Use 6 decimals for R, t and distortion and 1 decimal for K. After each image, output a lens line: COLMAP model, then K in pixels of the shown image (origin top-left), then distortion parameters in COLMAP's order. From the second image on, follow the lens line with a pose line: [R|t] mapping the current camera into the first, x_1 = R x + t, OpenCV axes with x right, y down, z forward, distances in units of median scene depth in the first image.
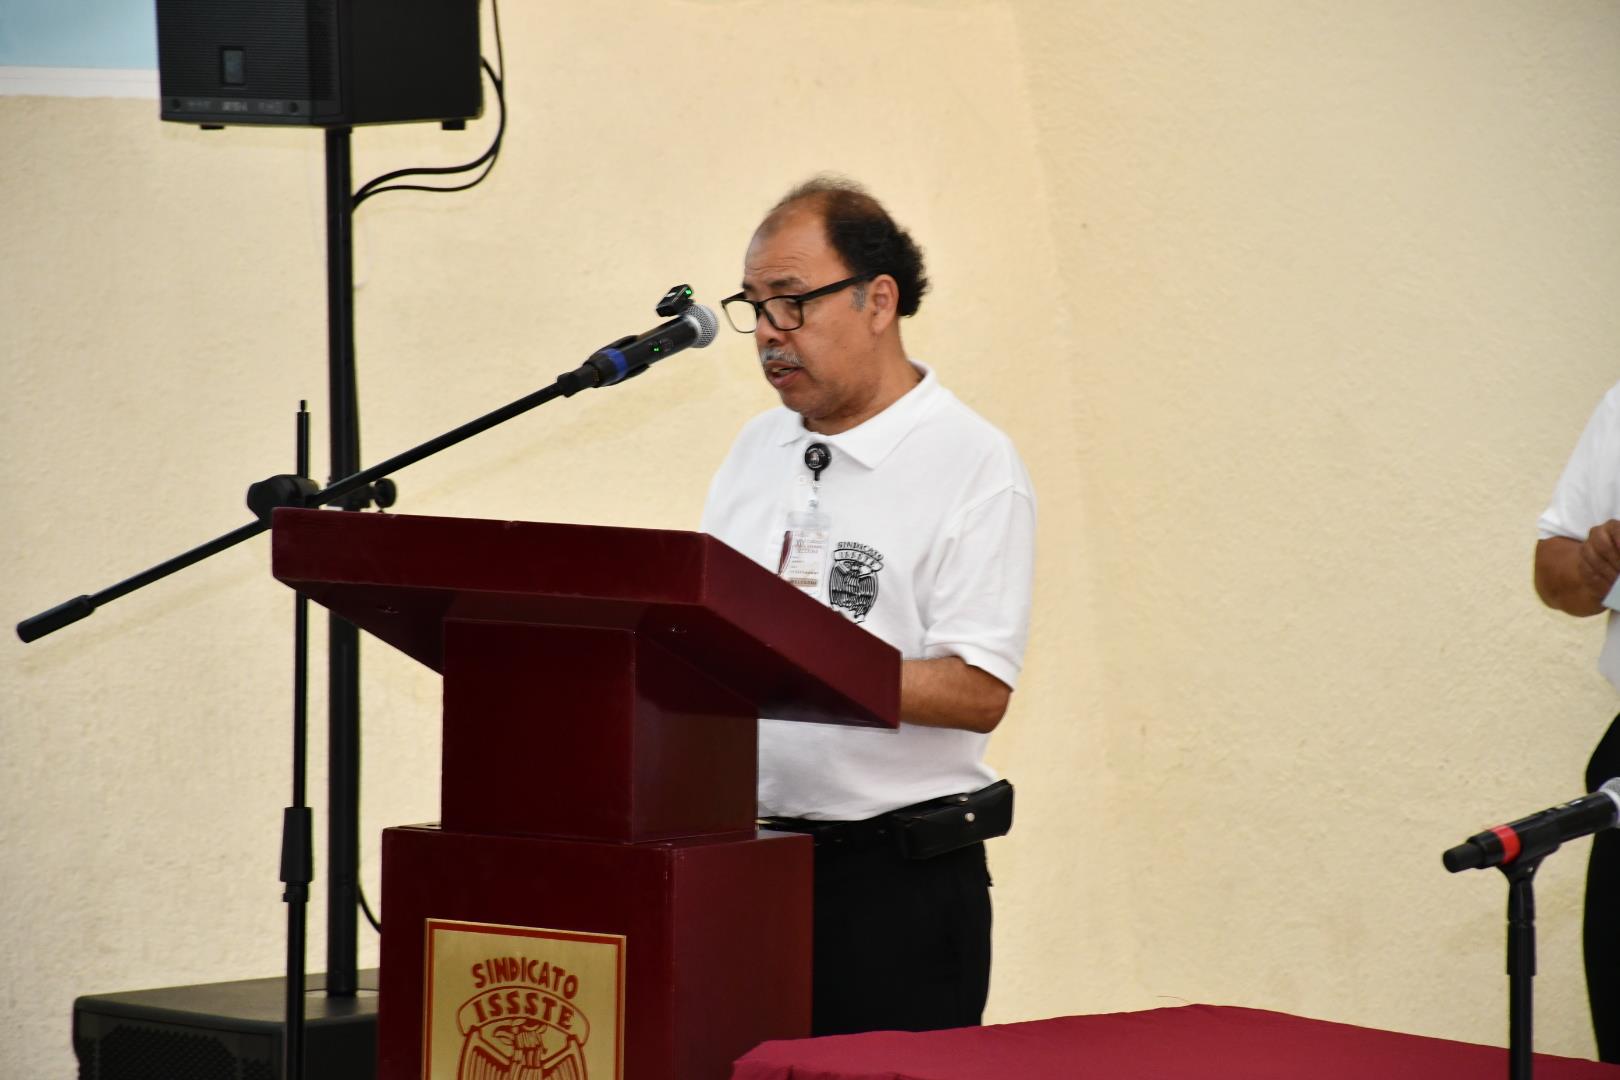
lens RADIAL K [[8524.6, 0, 810.0], [0, 8524.6, 540.0], [0, 0, 1]] dist [2.581026, -0.737936]
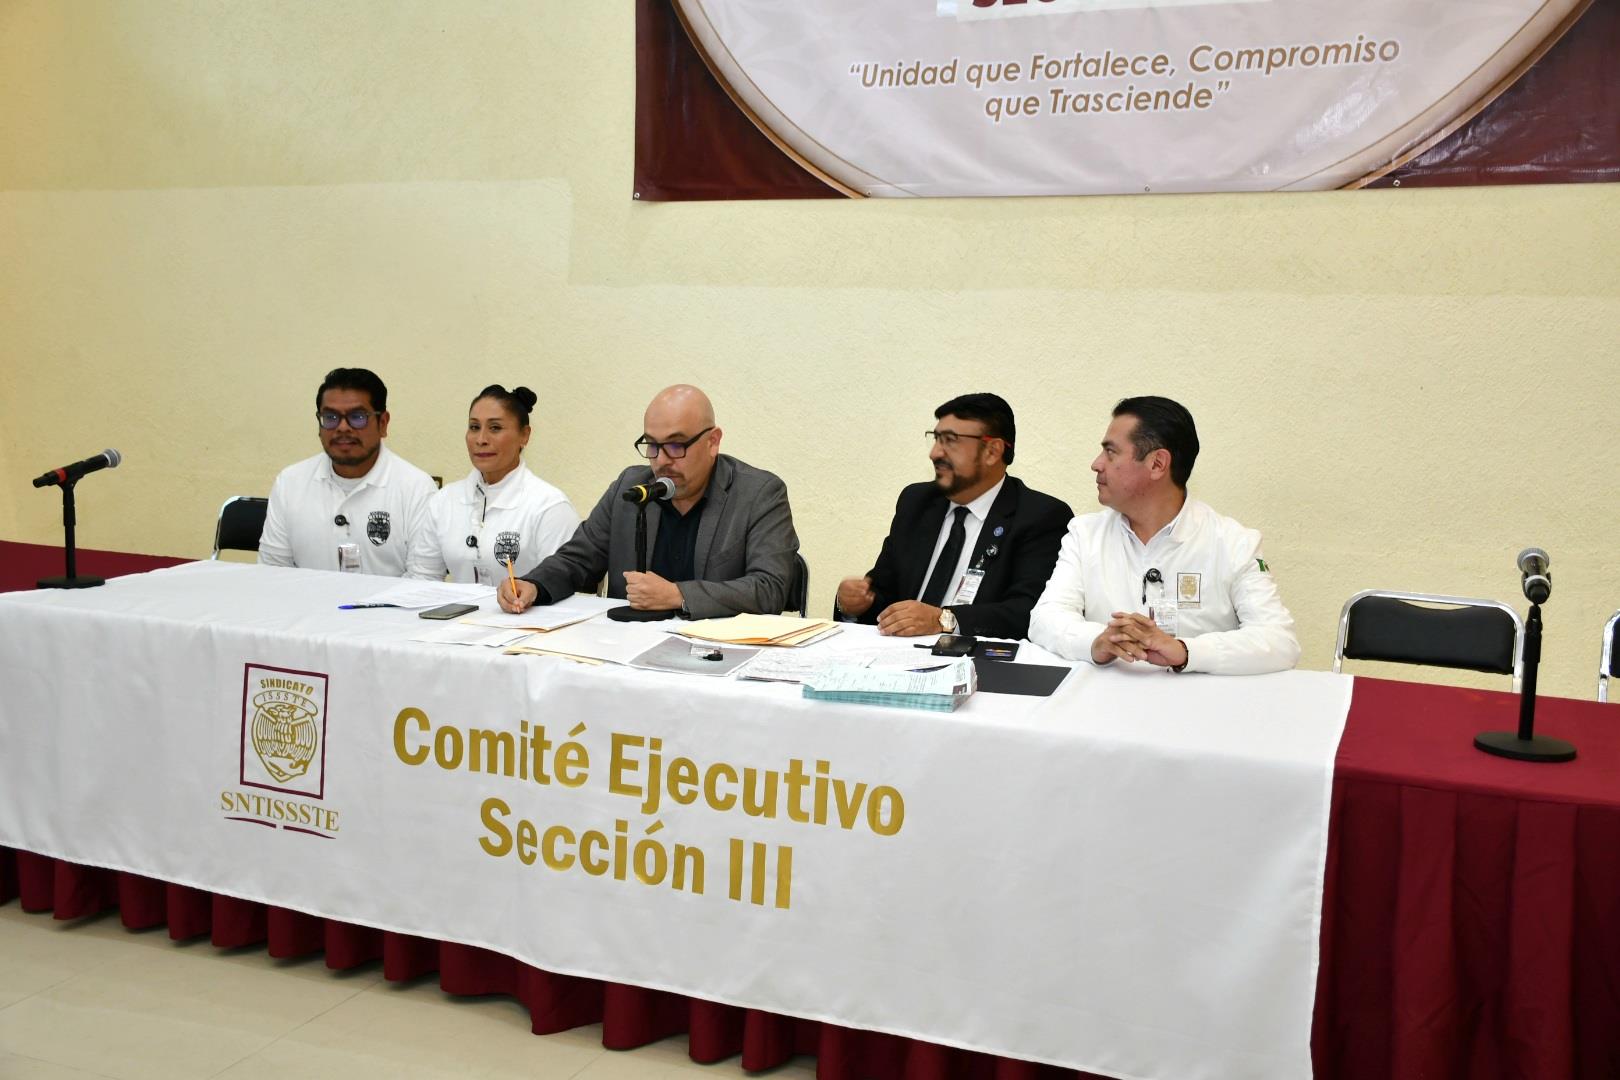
lens RADIAL K [[1582.6, 0, 810.0], [0, 1582.6, 540.0], [0, 0, 1]] dist [-0.063131, 0.195595]
pose [[0.900922, -0.050190, 0.431069, 0.061834], [0.014039, 0.996141, 0.086641, 0.013298], [-0.433754, -0.072005, 0.898150, 0.385555]]
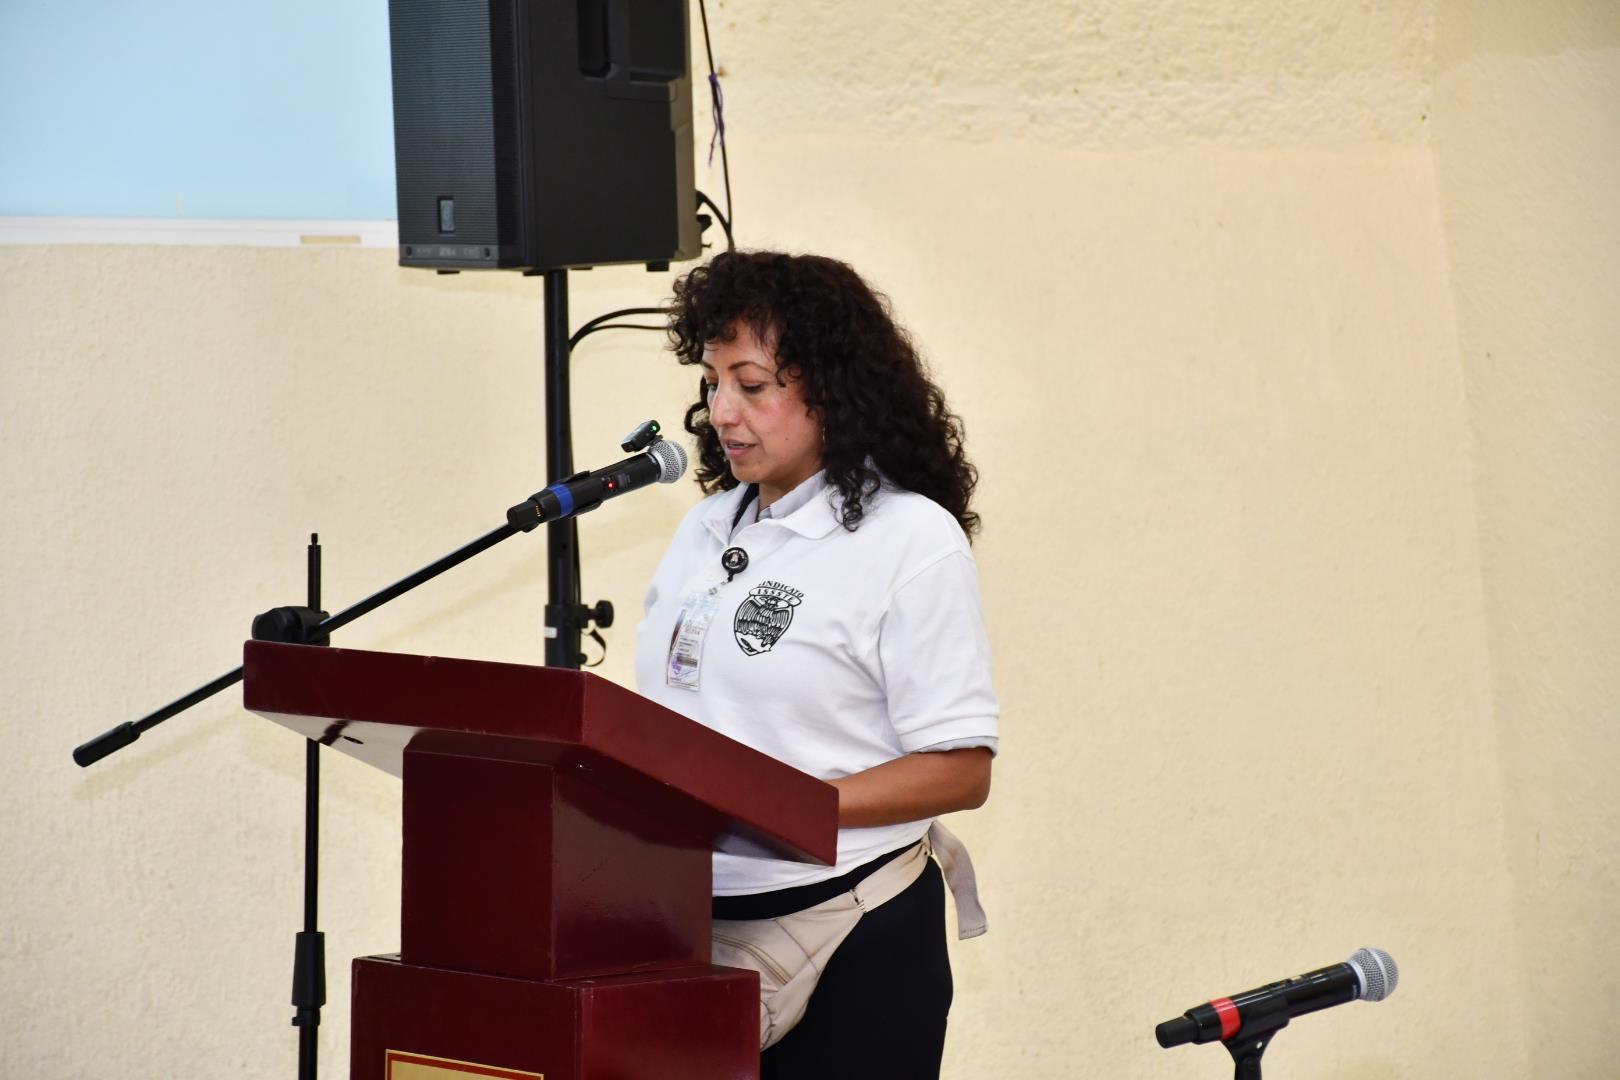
lens RADIAL K [[6512.5, 0, 810.0], [0, 6512.5, 540.0], [0, 0, 1]] dist [1.667384, -2.102848]
pose [[0.977074, 0.004560, -0.212853, 0.150174], [-0.006147, 0.999958, -0.006793, -0.009565], [0.212813, 0.007946, 0.977061, 0.225145]]
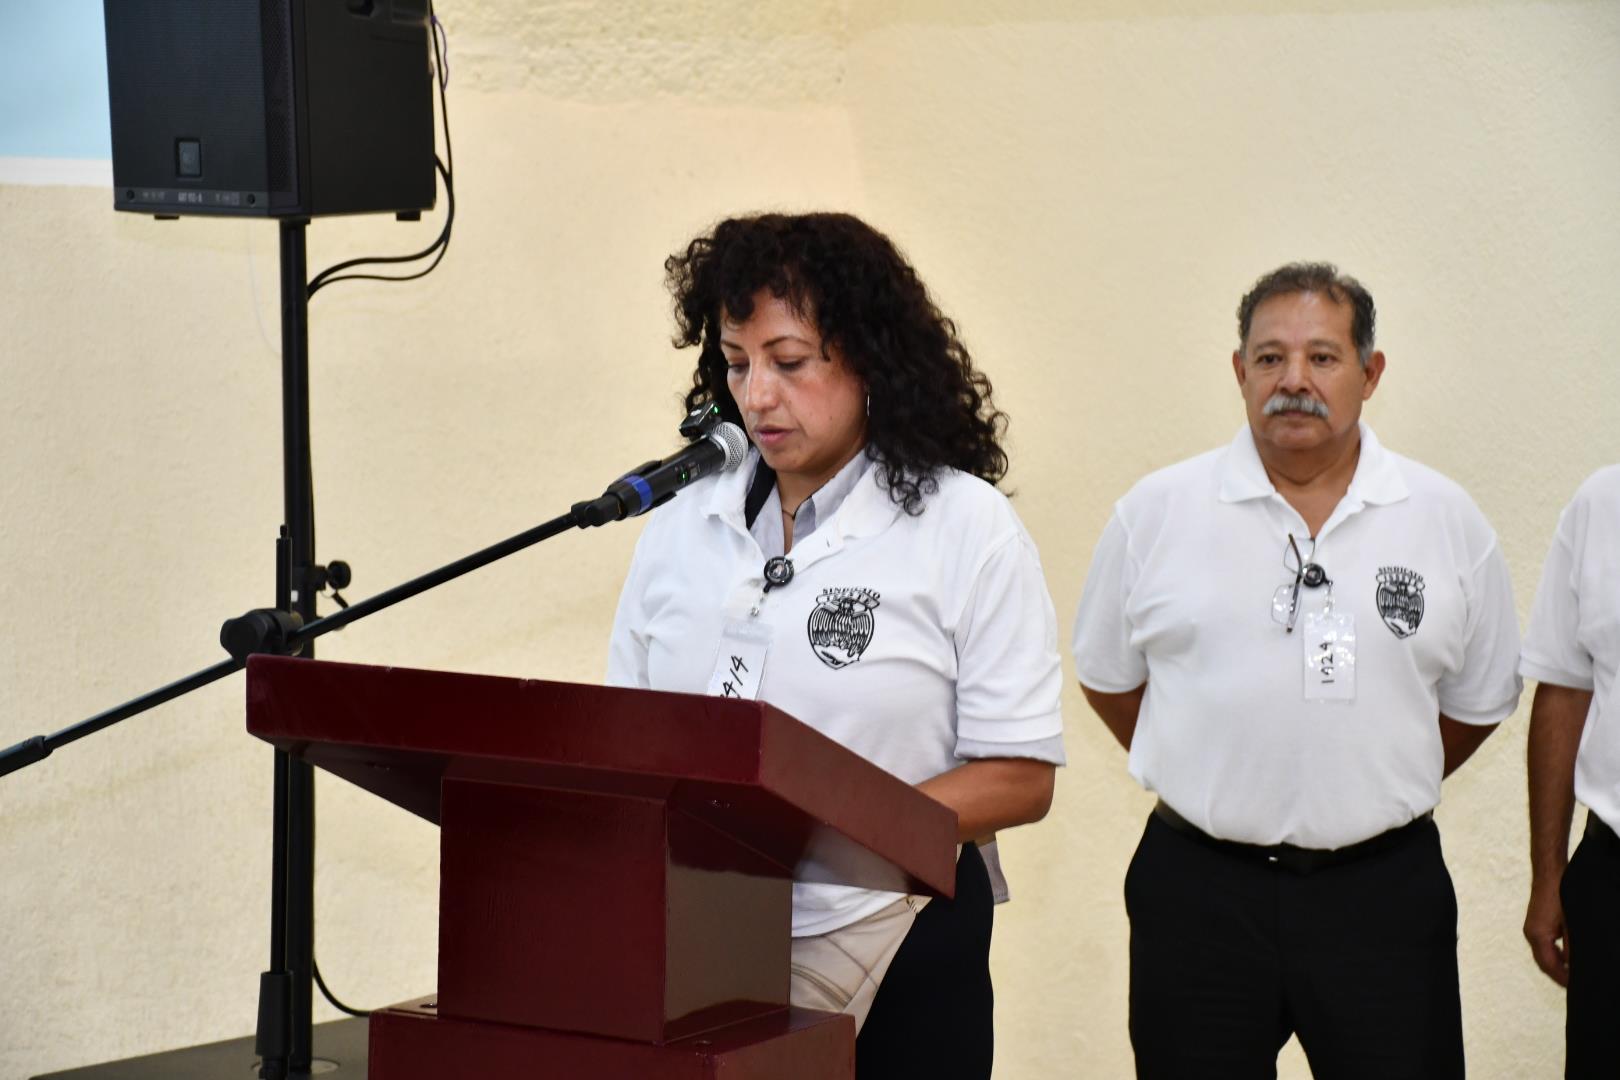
lens RADIAL K [[4478.9, 0, 810.0], [0, 4478.9, 540.0], [0, 0, 1]] dist [0.856977, 1.130146]
pose [[0.996847, -0.003182, 0.079285, -0.037311], [0.000872, 0.999574, 0.029159, -0.025978], [-0.079344, -0.028998, 0.996425, 0.470053]]
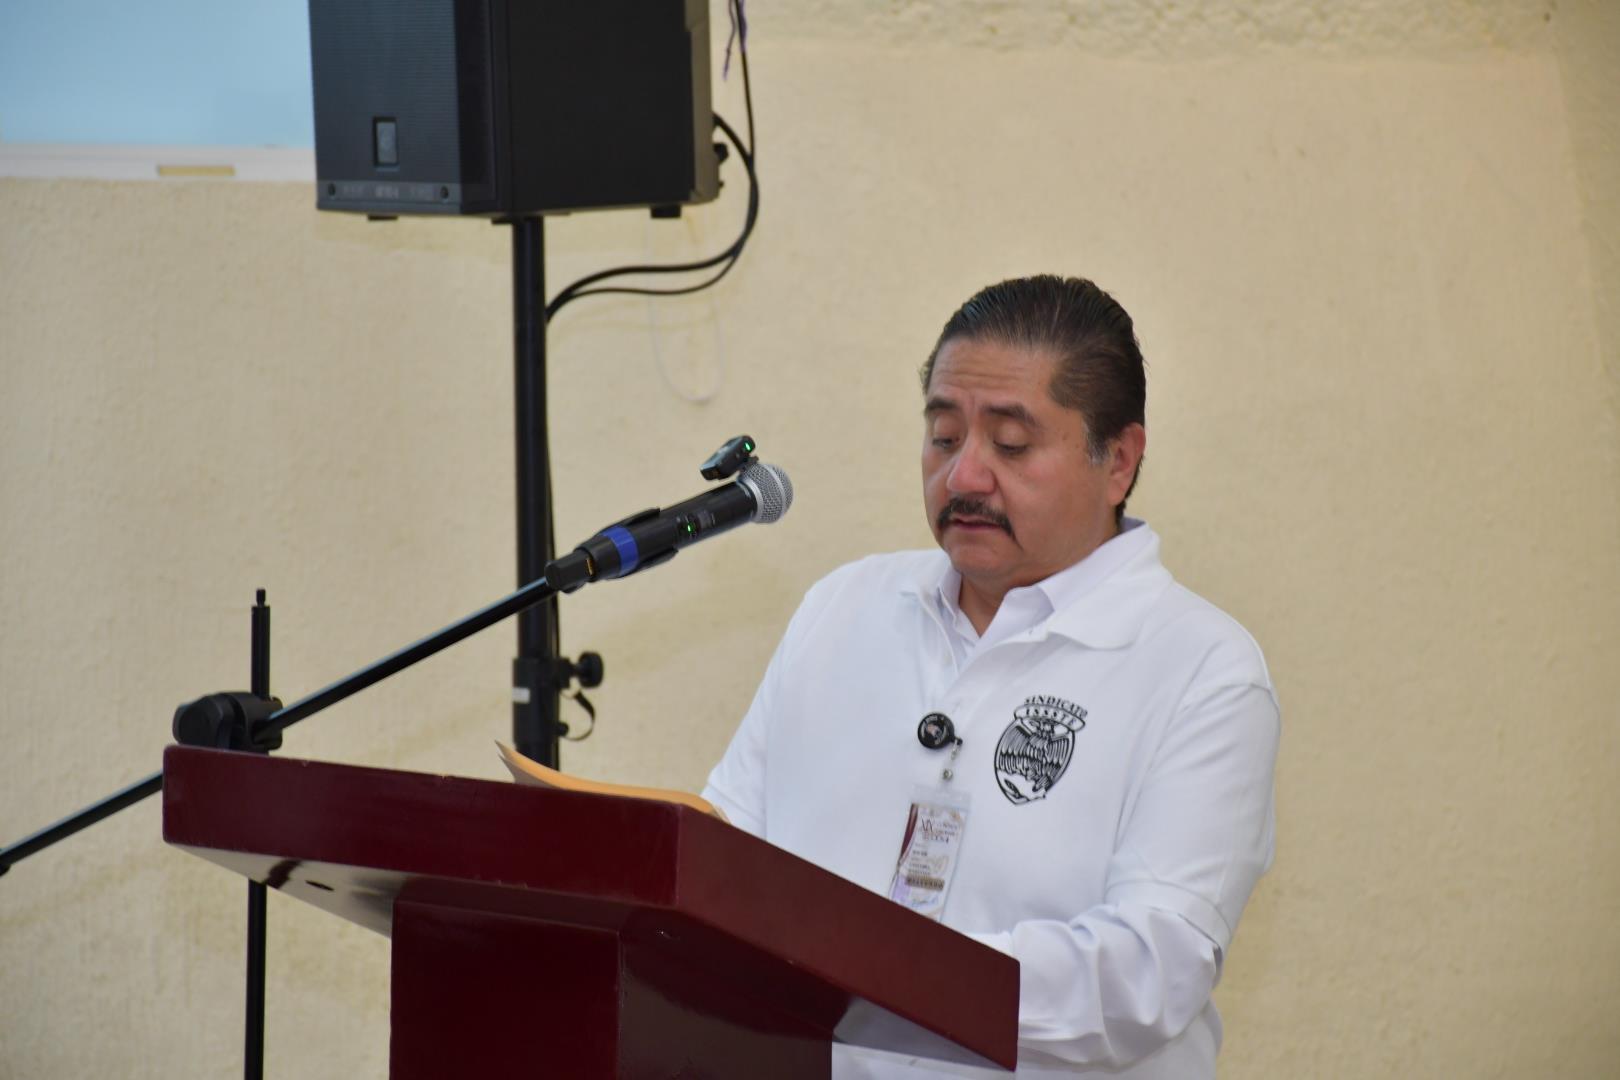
lens RADIAL K [[6512.5, 0, 810.0], [0, 6512.5, 540.0], [0, 0, 1]] dist [1.667384, -2.102848]
pose [[0.986371, 0.006034, -0.164429, 0.072757], [-0.005232, 0.999972, 0.005309, -0.021550], [0.164456, -0.004377, 0.986375, 0.411859]]
